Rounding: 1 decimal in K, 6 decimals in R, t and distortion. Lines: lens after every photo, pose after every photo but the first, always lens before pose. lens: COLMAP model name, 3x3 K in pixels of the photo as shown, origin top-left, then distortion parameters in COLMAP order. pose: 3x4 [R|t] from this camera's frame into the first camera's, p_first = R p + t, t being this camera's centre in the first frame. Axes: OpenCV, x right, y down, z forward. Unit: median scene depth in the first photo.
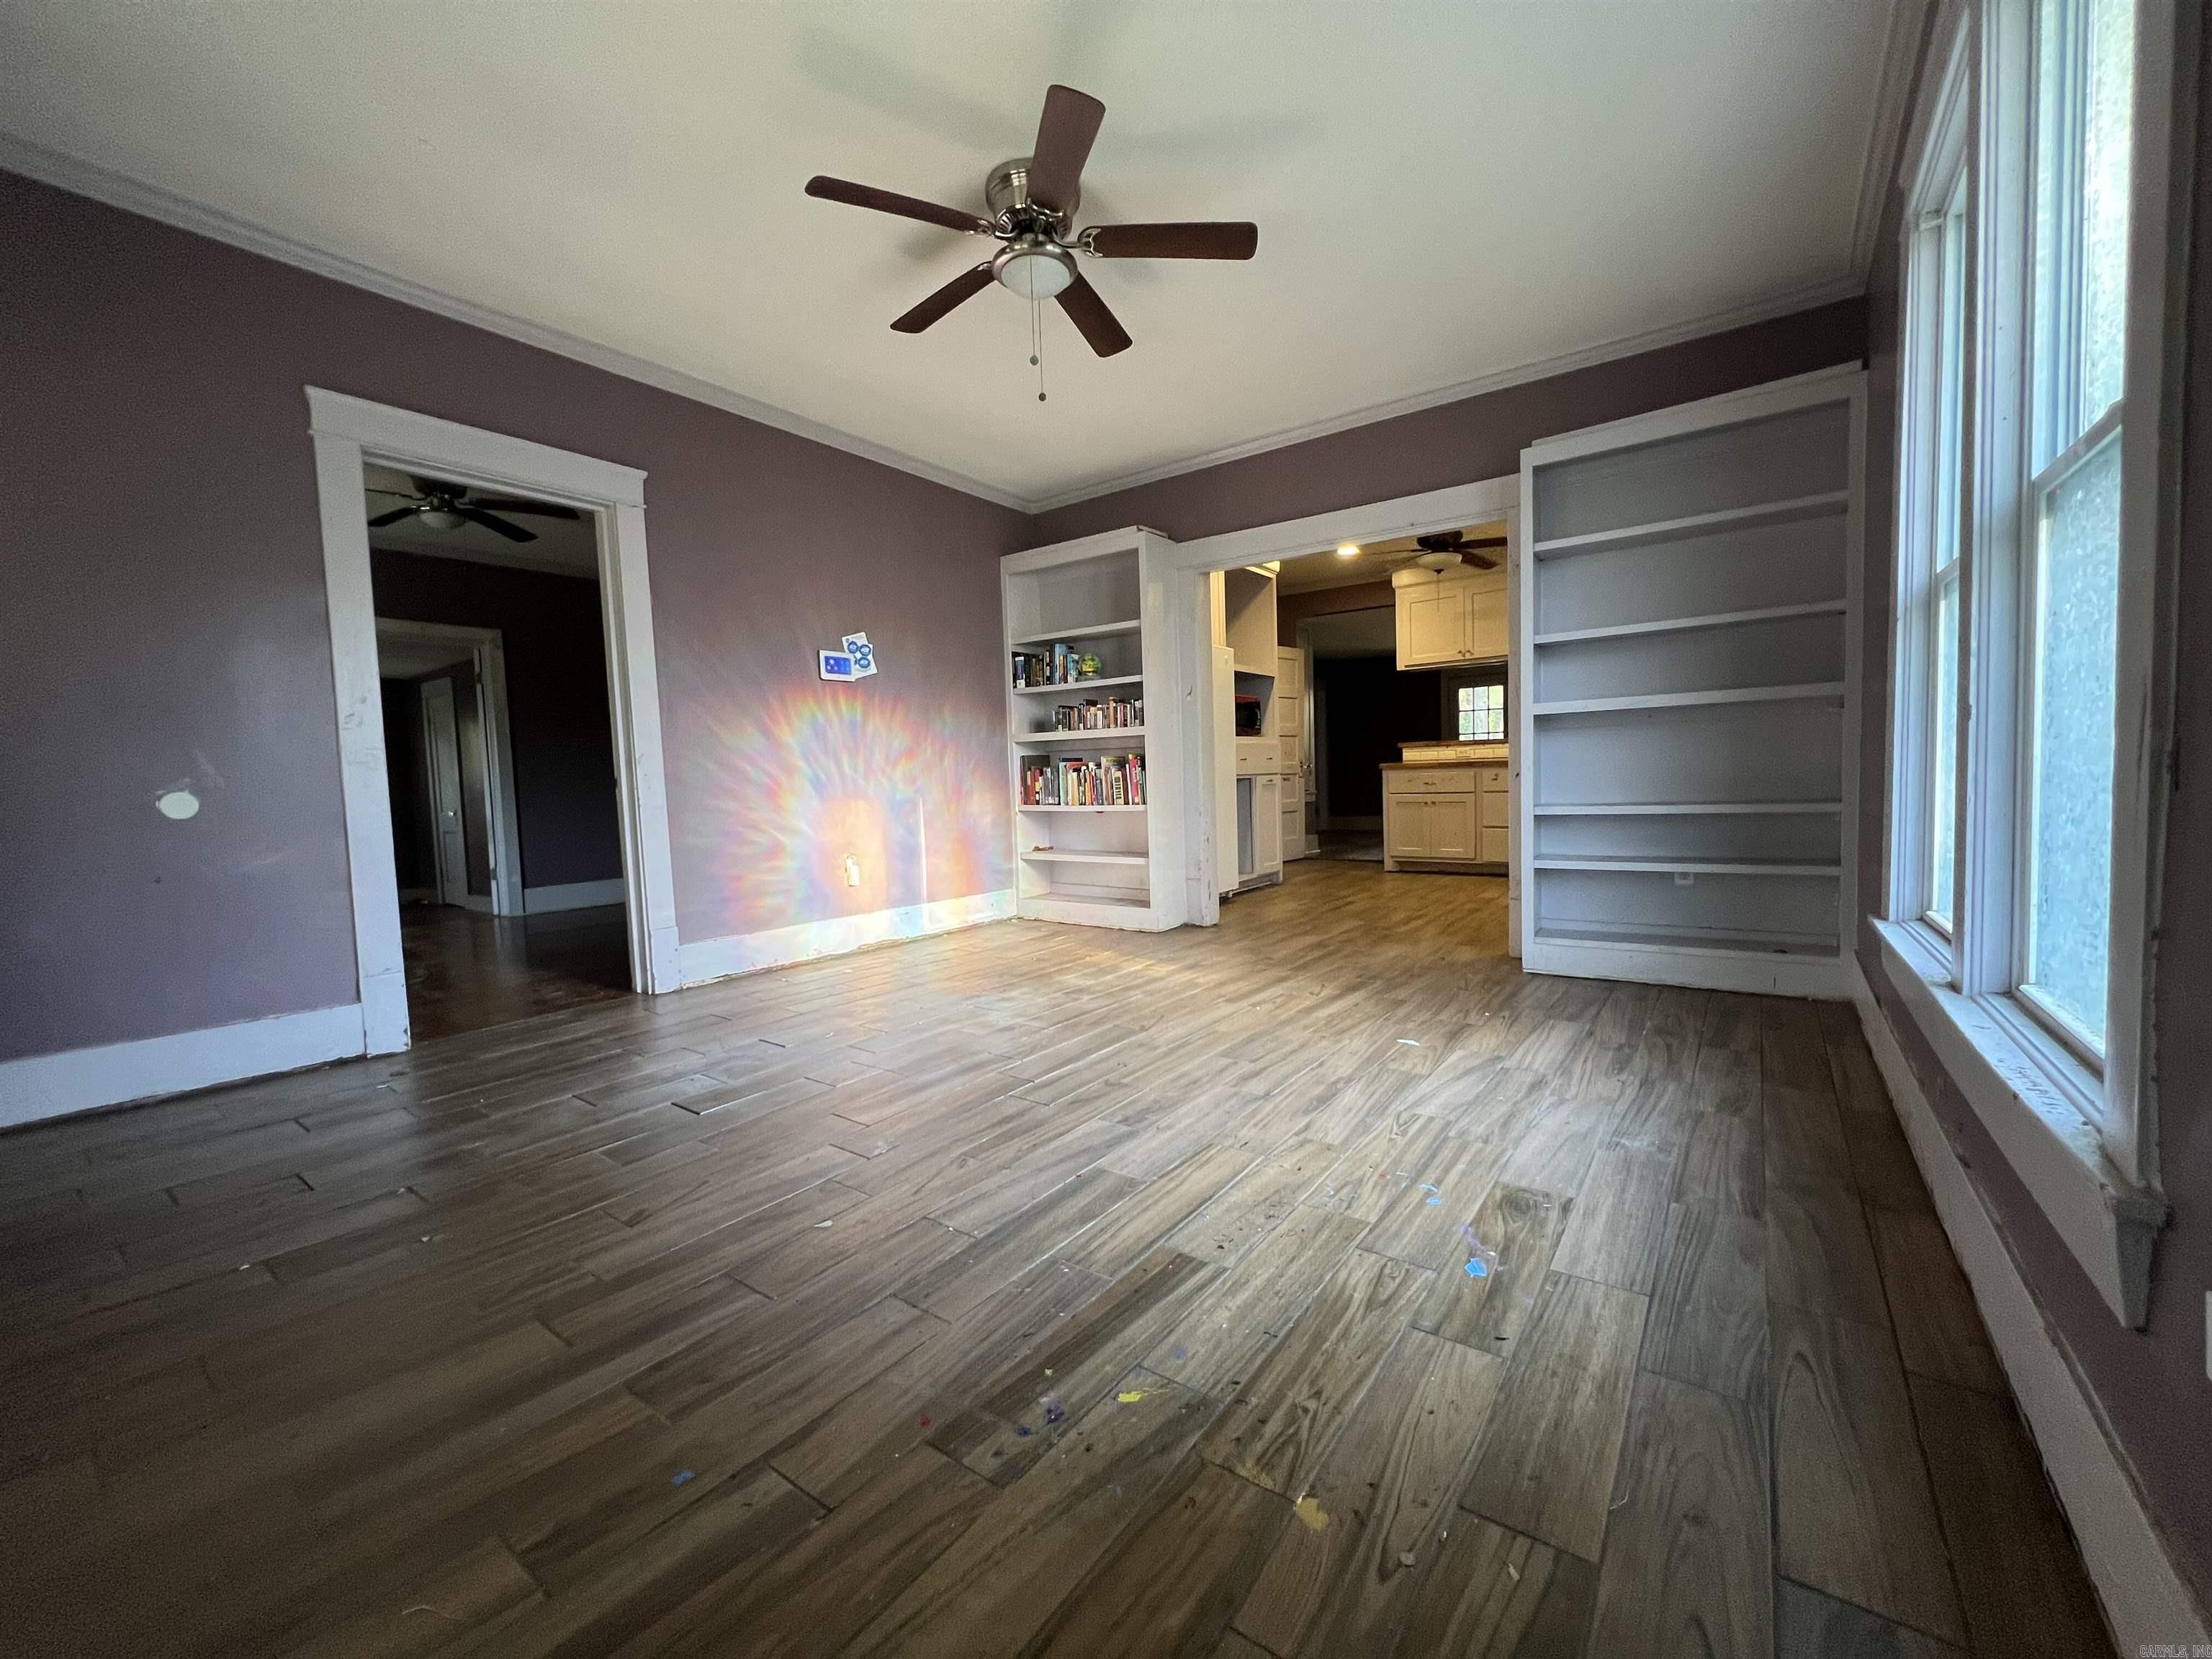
lens RADIAL K [[885.2, 0, 1105.6], [0, 885.2, 831.8], [0, 0, 1]] dist [0.001455, 0.000190]
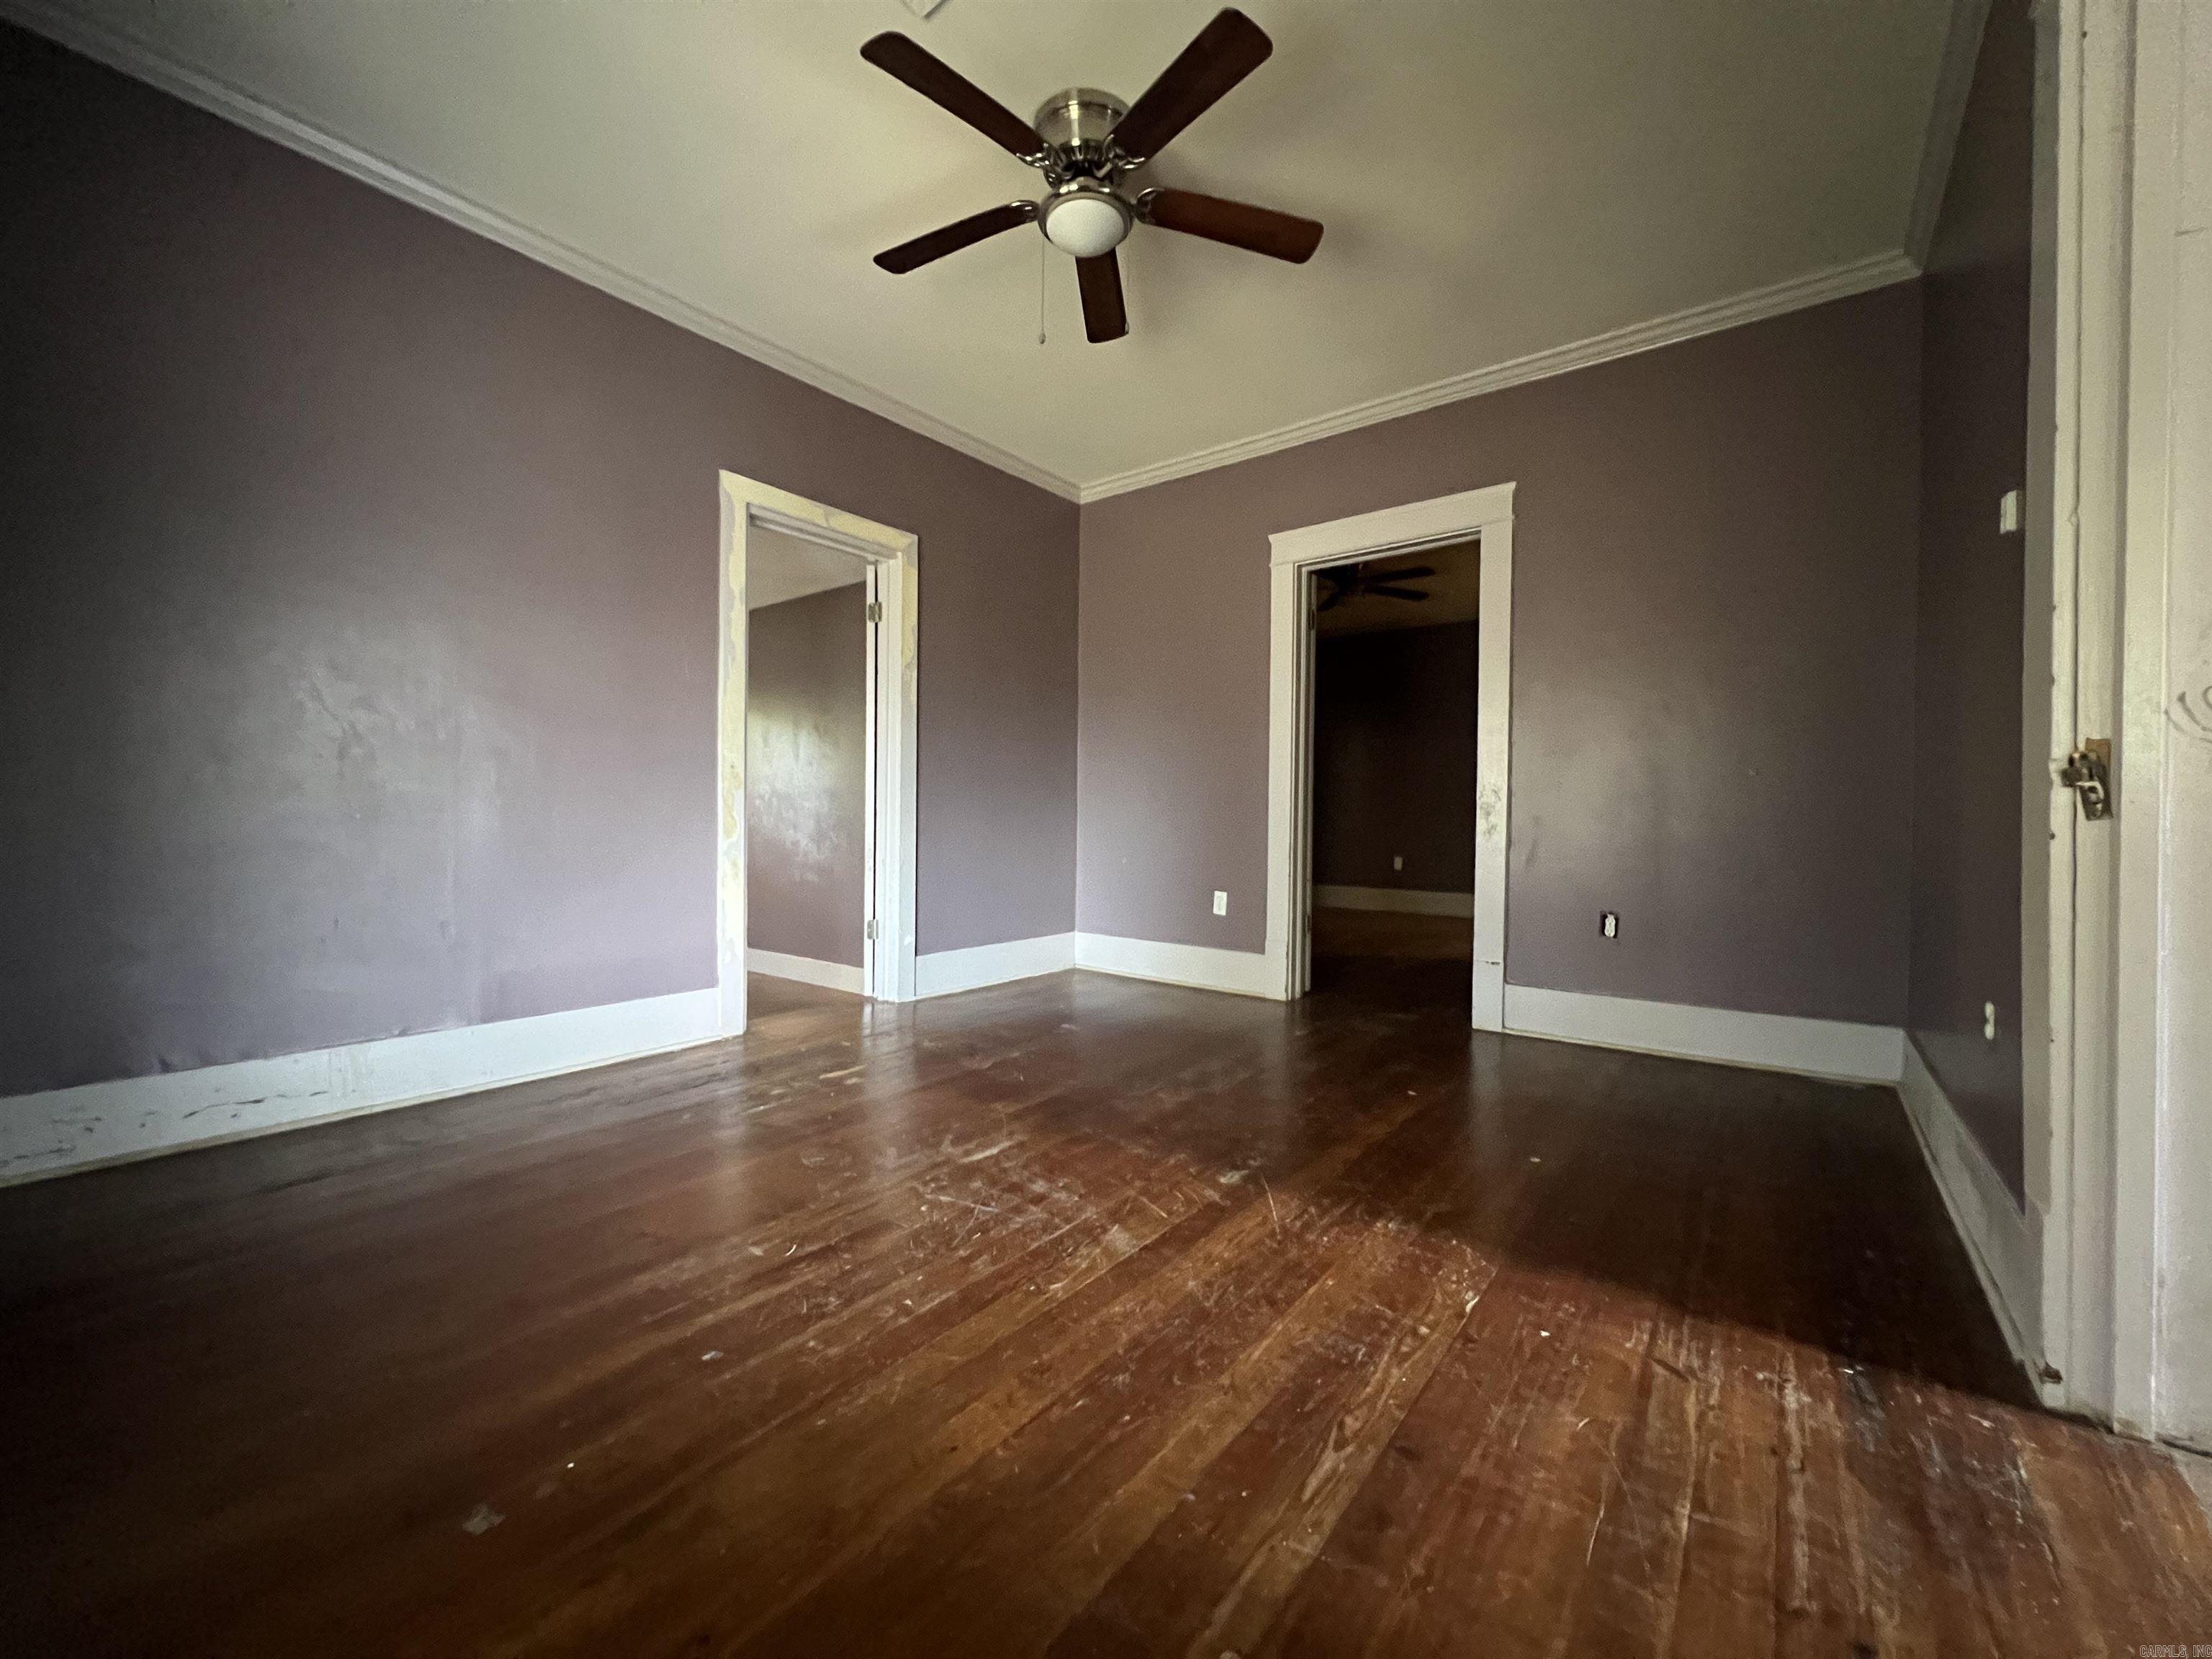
lens RADIAL K [[885.2, 0, 1105.6], [0, 885.2, 831.8], [0, 0, 1]] dist [0.001455, 0.000190]
pose [[0.607645, 0.051083, -0.792565, -0.103015], [-0.076779, 0.997034, 0.005396, -0.033730], [0.790489, 0.057574, 0.609764, 0.728543]]
